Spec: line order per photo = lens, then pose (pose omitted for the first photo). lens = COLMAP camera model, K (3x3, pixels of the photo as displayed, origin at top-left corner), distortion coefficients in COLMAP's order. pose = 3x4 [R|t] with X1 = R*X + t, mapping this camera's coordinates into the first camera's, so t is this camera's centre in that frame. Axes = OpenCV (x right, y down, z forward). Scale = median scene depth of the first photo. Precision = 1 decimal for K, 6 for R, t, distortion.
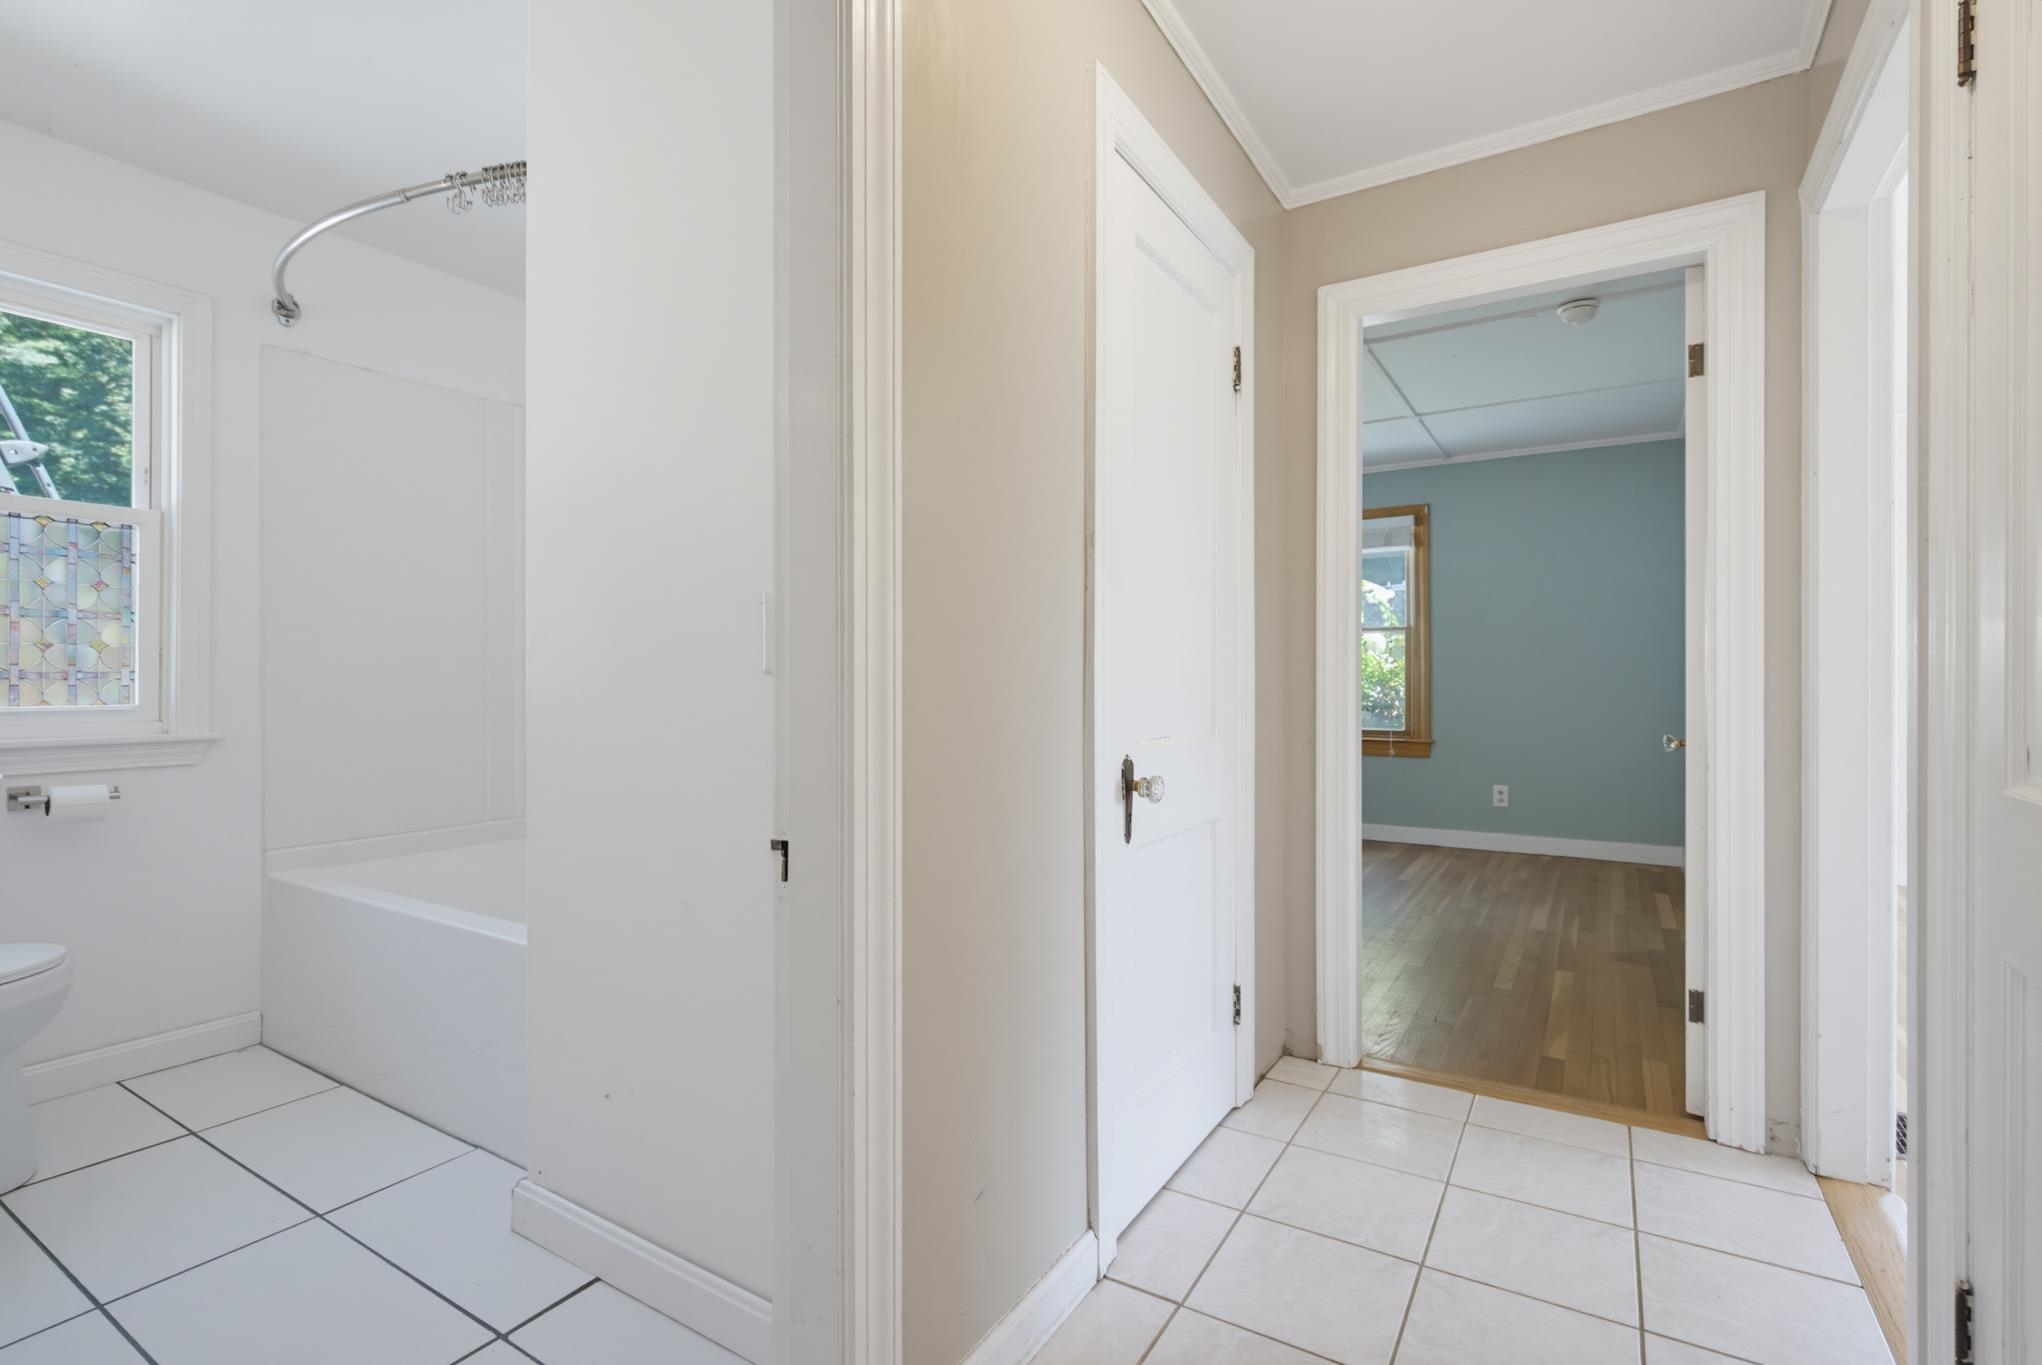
lens RADIAL K [[927.7, 0, 1026.7], [0, 927.7, 673.8], [0, 0, 1]] dist [0.002947, -0.000896]
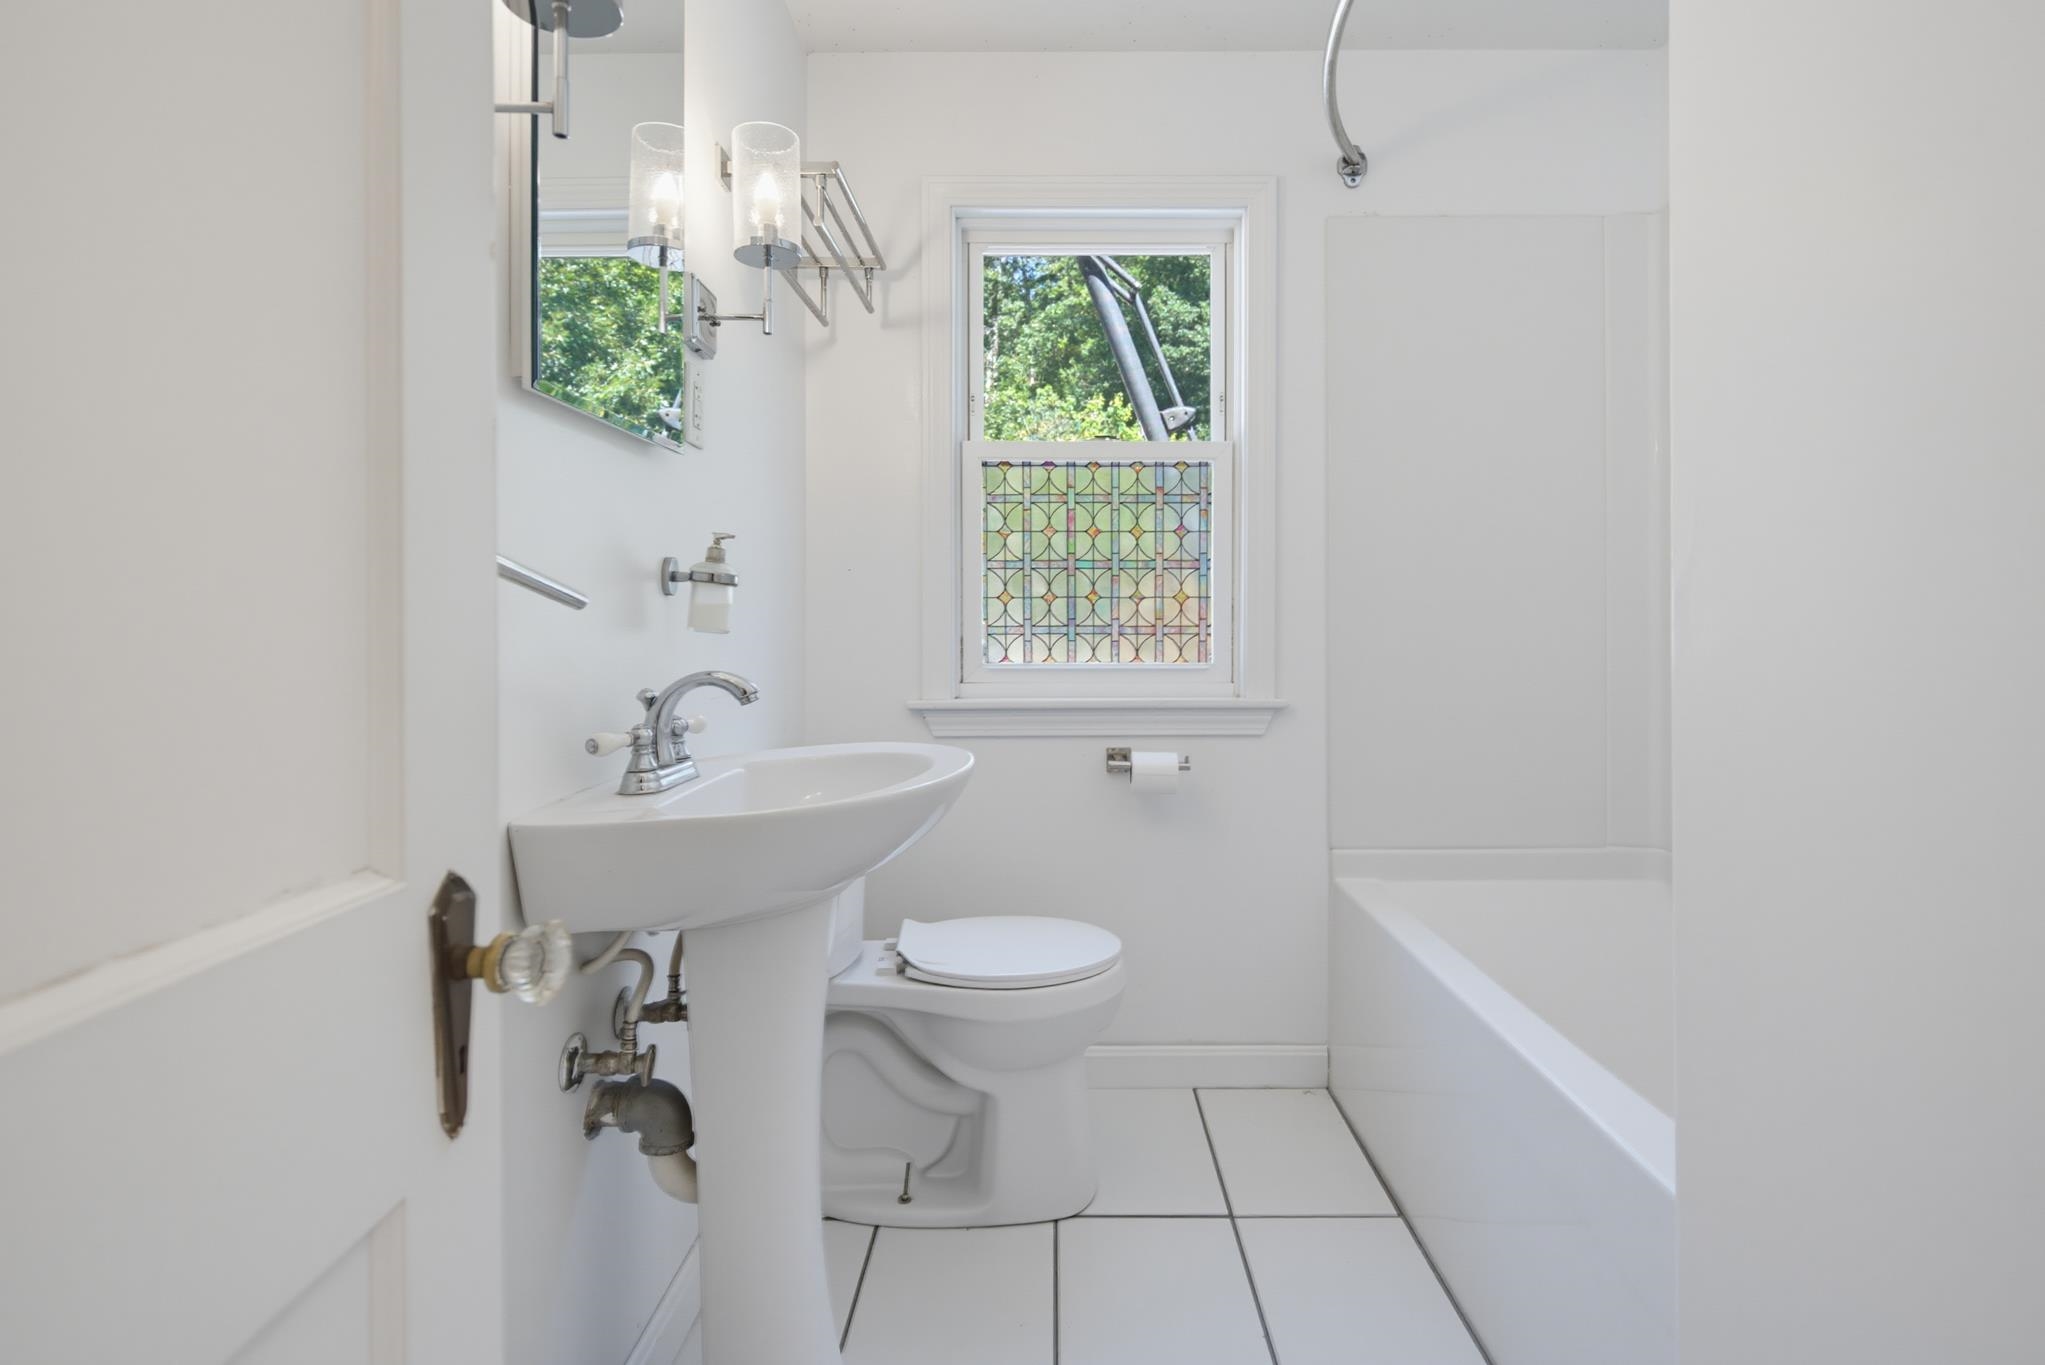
lens RADIAL K [[929.1, 0, 1083.7], [0, 929.1, 621.0], [0, 0, 1]] dist [0.002947, -0.000896]
pose [[0.489399, 0.000668, -0.872060, -0.239374], [0.006296, 0.999971, 0.004299, -0.011054], [0.872038, -0.007594, 0.489380, 0.449626]]
